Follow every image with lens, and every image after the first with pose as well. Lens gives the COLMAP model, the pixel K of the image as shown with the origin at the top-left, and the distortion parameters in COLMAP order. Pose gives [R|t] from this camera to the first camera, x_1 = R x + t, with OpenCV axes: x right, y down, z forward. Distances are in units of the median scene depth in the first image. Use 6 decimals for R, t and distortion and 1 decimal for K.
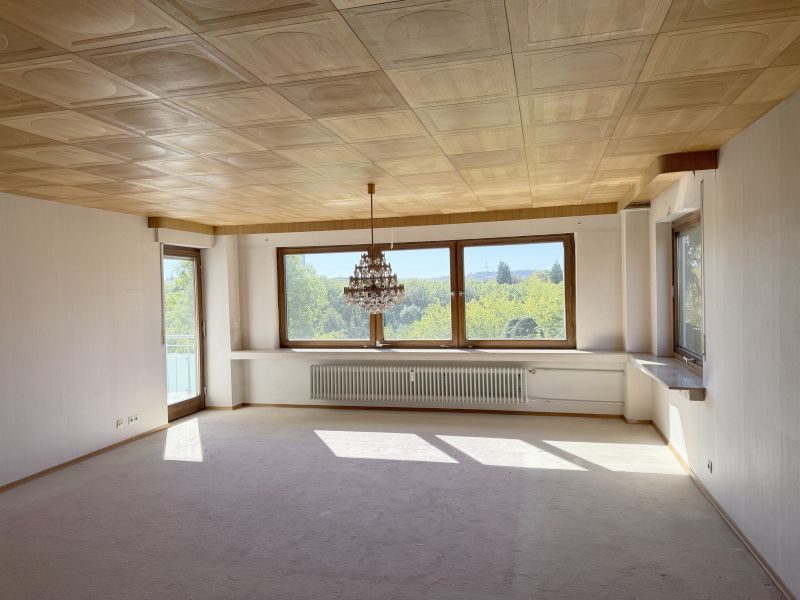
lens RADIAL K [[568.7, 0, 399.0], [0, 568.7, 302.1], [0, 0, 1]] dist [0.054018, -0.006916]
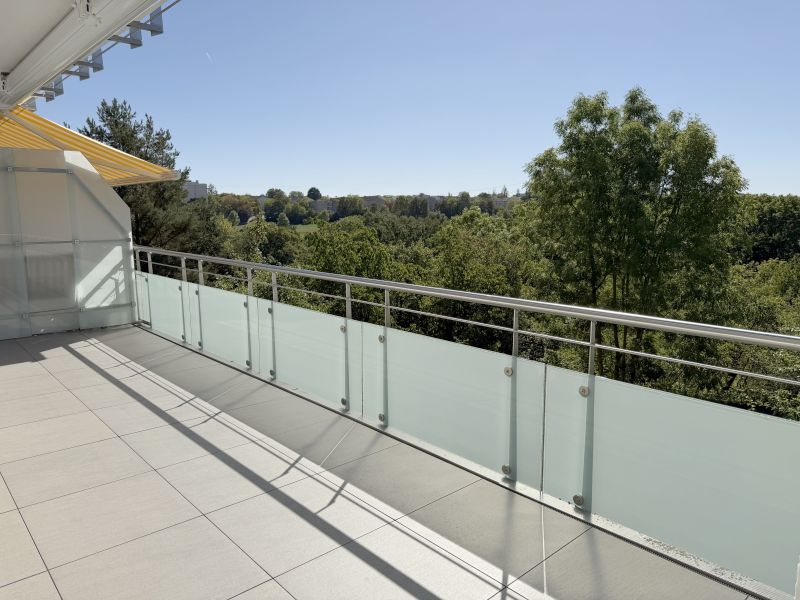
lens RADIAL K [[568.7, 0, 405.4], [0, 568.7, 302.2], [0, 0, 1]] dist [0.054018, -0.006916]
pose [[0.843713, 0.104494, -0.526526, -0.061418], [-0.029592, 0.988433, 0.148746, 0.004645], [0.535978, -0.109918, 0.837046, 0.145196]]
